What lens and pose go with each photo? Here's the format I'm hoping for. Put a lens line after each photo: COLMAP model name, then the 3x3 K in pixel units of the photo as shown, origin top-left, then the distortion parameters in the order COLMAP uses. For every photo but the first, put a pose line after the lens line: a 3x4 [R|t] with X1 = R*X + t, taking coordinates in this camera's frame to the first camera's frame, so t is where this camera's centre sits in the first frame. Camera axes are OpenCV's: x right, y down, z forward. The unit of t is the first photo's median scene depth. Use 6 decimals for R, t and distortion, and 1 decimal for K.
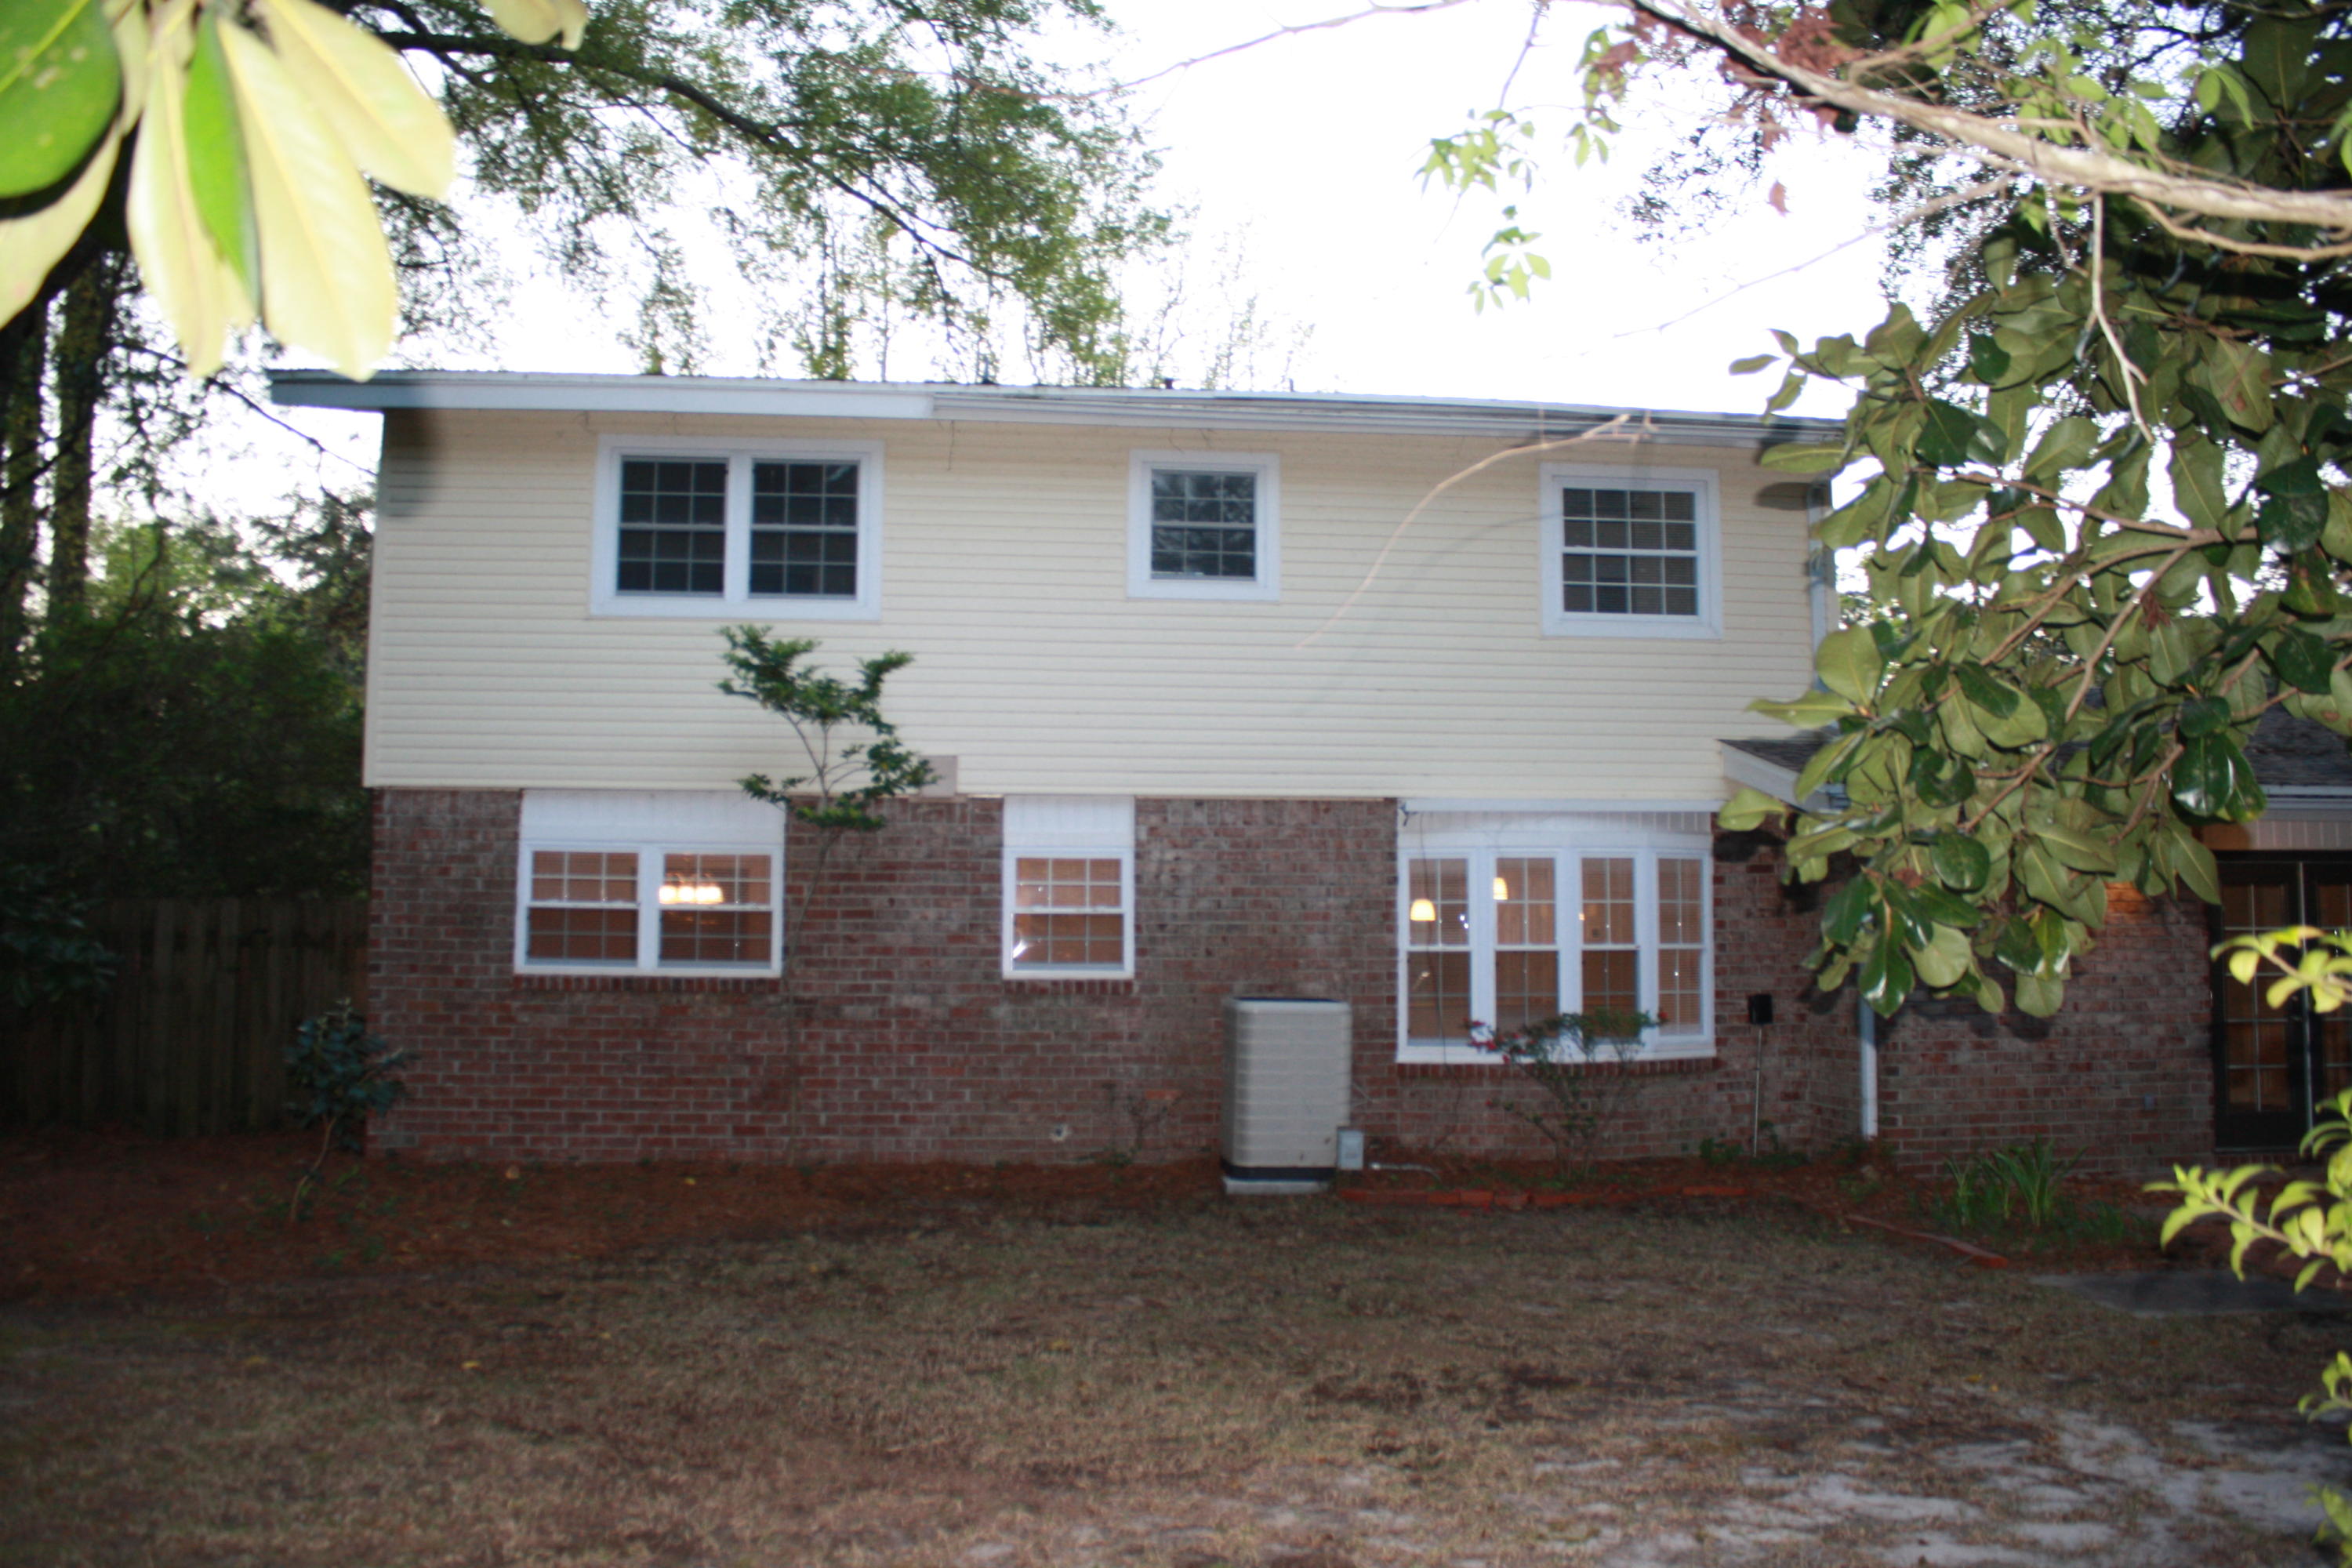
lens RADIAL K [[1980.7, 0, 1184.9], [0, 1980.7, 802.3], [0, 0, 1]] dist [-0.163226, 0.148482]
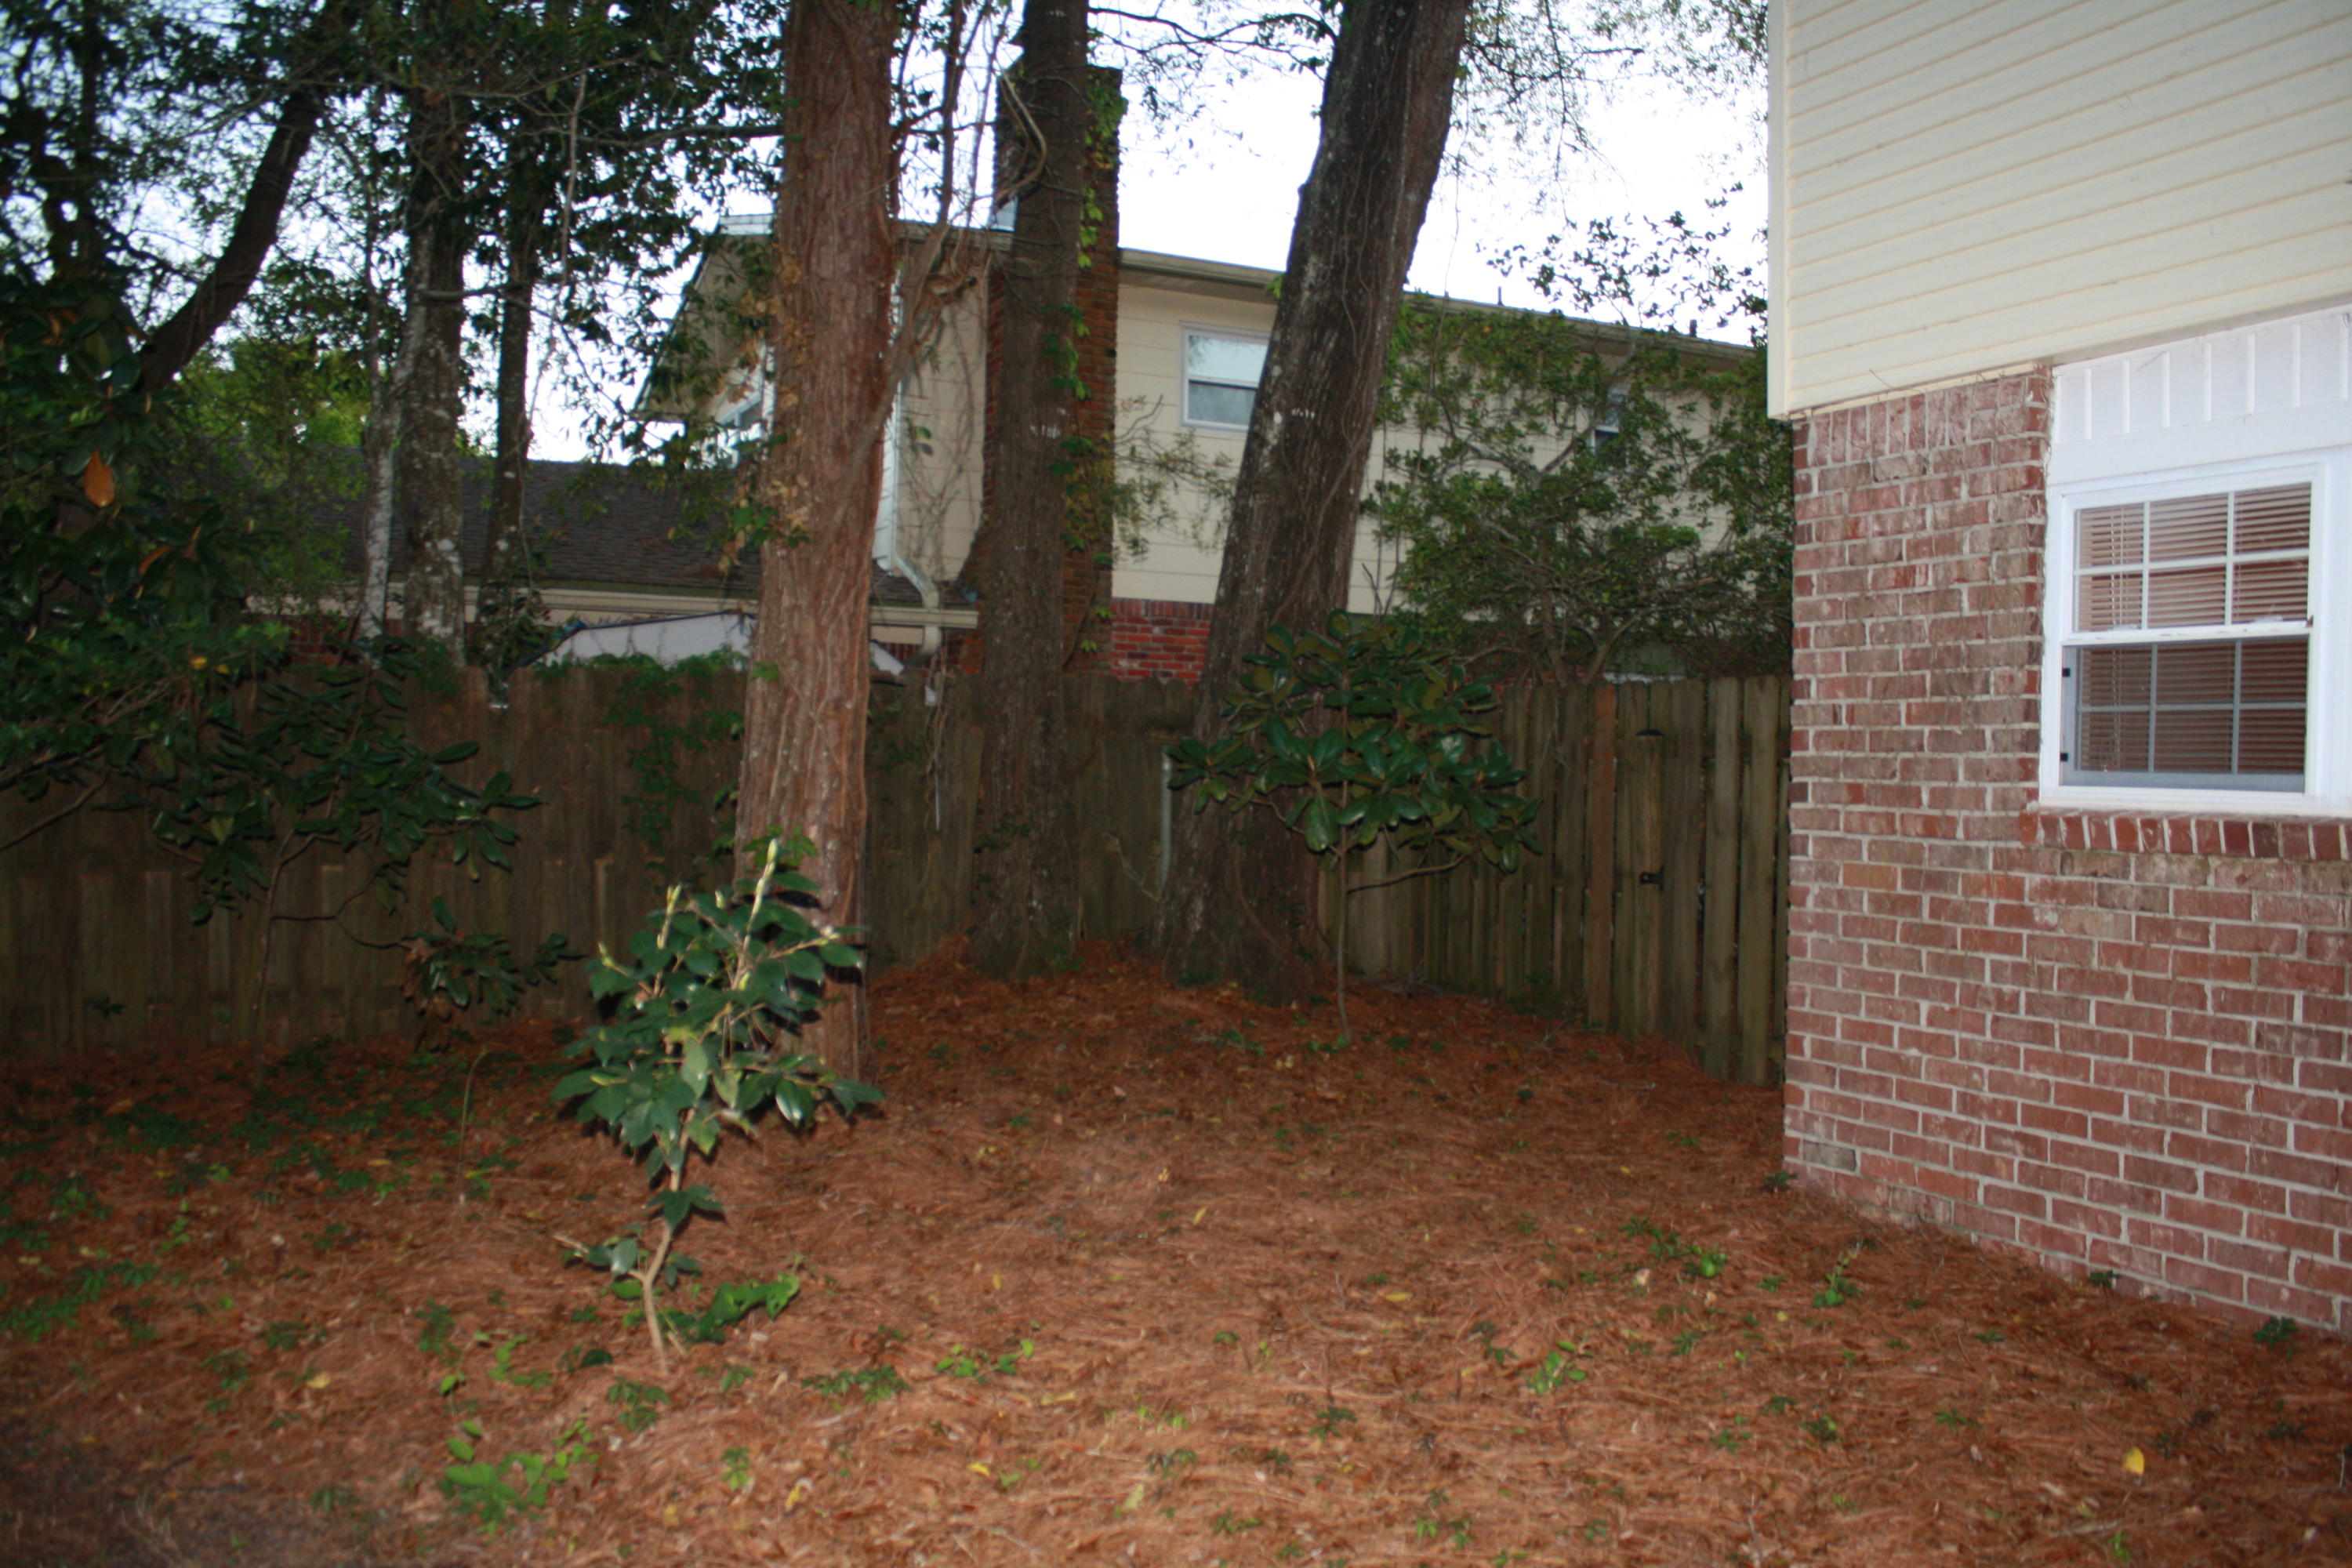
lens RADIAL K [[1980.7, 0, 1184.9], [0, 1980.7, 802.3], [0, 0, 1]] dist [-0.163226, 0.148482]
pose [[0.339228, 0.015170, -0.940582, -0.015867], [0.053295, 0.997954, 0.035317, 0.062821], [0.939193, -0.062109, 0.337726, 0.689587]]
